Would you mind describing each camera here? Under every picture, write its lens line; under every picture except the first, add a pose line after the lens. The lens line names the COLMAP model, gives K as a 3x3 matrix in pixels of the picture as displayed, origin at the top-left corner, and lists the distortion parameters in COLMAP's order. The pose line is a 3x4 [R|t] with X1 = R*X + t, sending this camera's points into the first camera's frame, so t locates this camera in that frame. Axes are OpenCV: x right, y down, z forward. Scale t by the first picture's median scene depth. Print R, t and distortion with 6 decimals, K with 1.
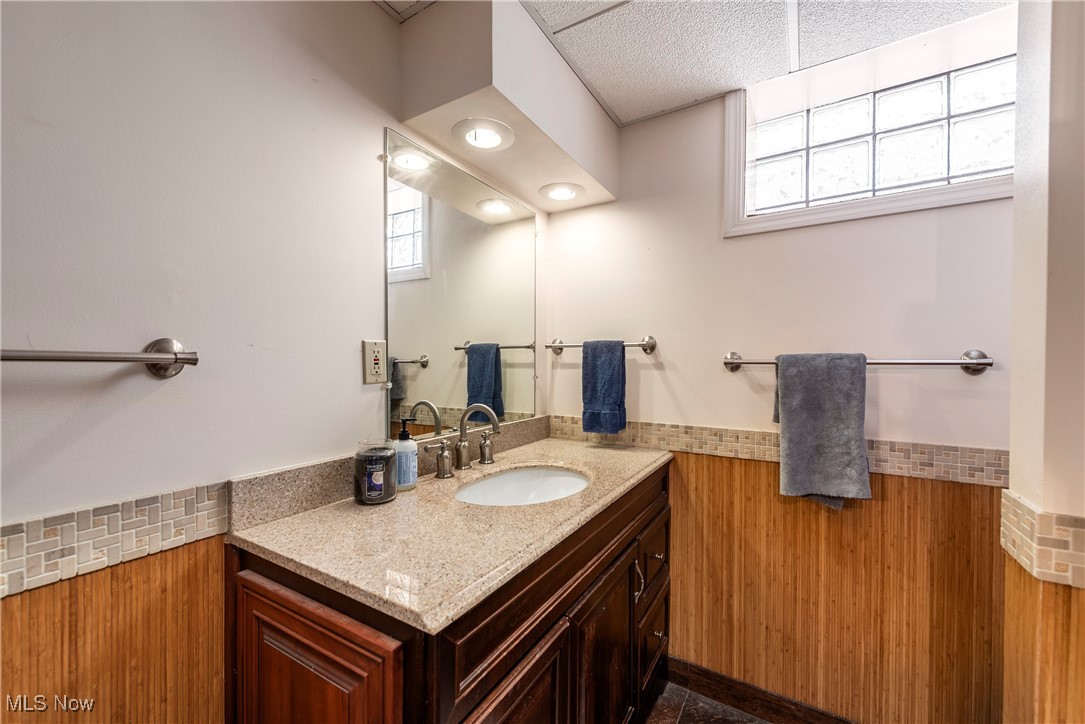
lens RADIAL K [[430.1, 0, 540.5], [0, 430.1, 366.0], [0, 0, 1]] dist [0.008074, -0.000213]
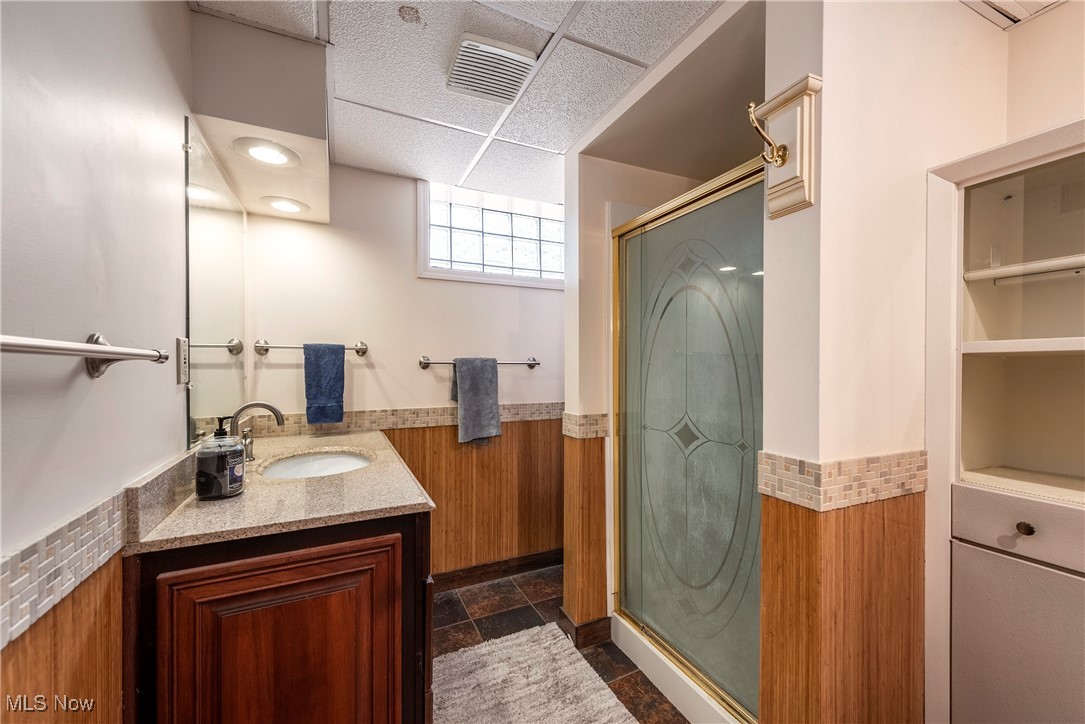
lens RADIAL K [[430.1, 0, 540.5], [0, 430.1, 366.0], [0, 0, 1]] dist [0.008074, -0.000213]
pose [[0.542713, -0.003637, 0.839911, -0.589631], [0.008622, 0.999962, -0.001241, 0.007924], [-0.839874, 0.007916, 0.542723, -0.139071]]
